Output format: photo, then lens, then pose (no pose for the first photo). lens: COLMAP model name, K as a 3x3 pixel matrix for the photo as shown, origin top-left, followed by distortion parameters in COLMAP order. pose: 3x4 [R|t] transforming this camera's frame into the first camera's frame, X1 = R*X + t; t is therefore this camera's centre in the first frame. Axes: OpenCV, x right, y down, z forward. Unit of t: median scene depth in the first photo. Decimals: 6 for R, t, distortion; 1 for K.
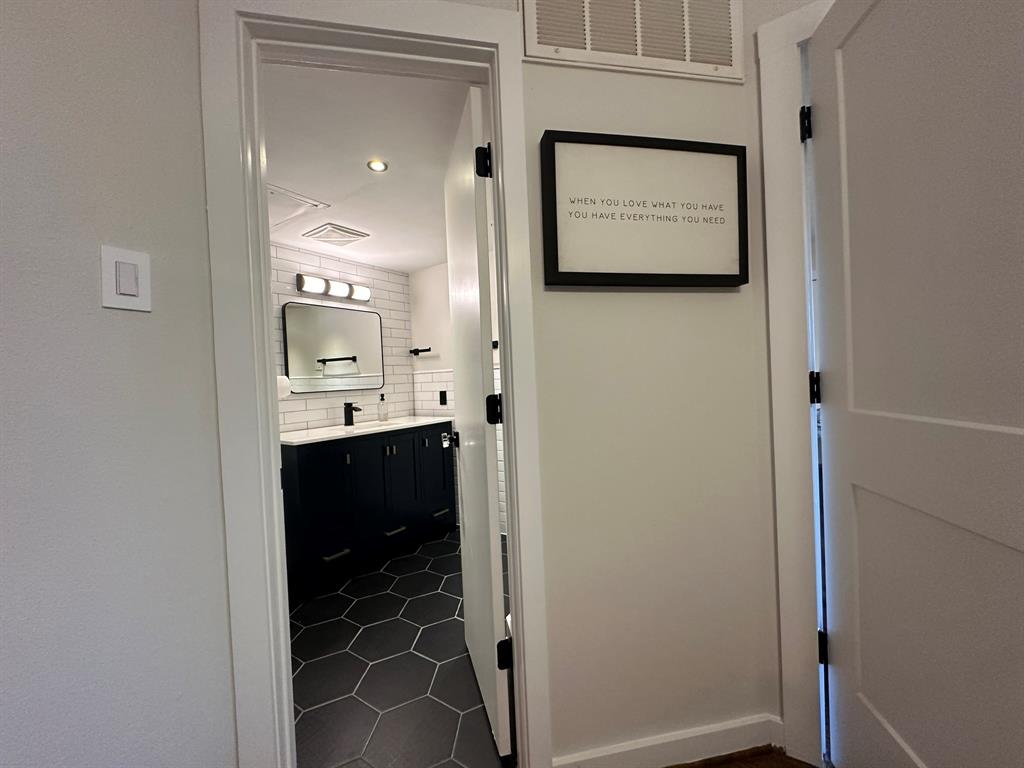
lens RADIAL K [[408.5, 0, 511.9], [0, 408.5, 380.9], [0, 0, 1]] dist [-0.000514, 0.000130]
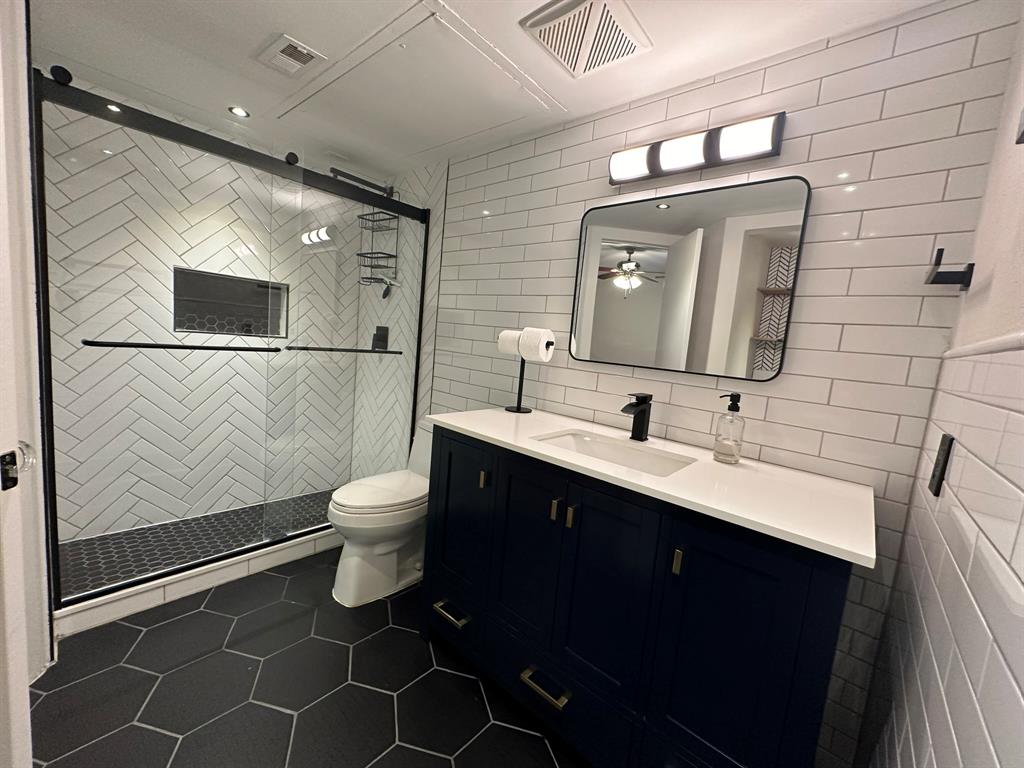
lens RADIAL K [[408.5, 0, 510.2], [0, 408.5, 384.1], [0, 0, 1]] dist [-0.000514, 0.000130]
pose [[-0.130036, 0.137710, -0.981899, 0.089457], [-0.094369, 0.984093, 0.150515, -0.015104], [0.987008, 0.112233, -0.114972, 0.834810]]
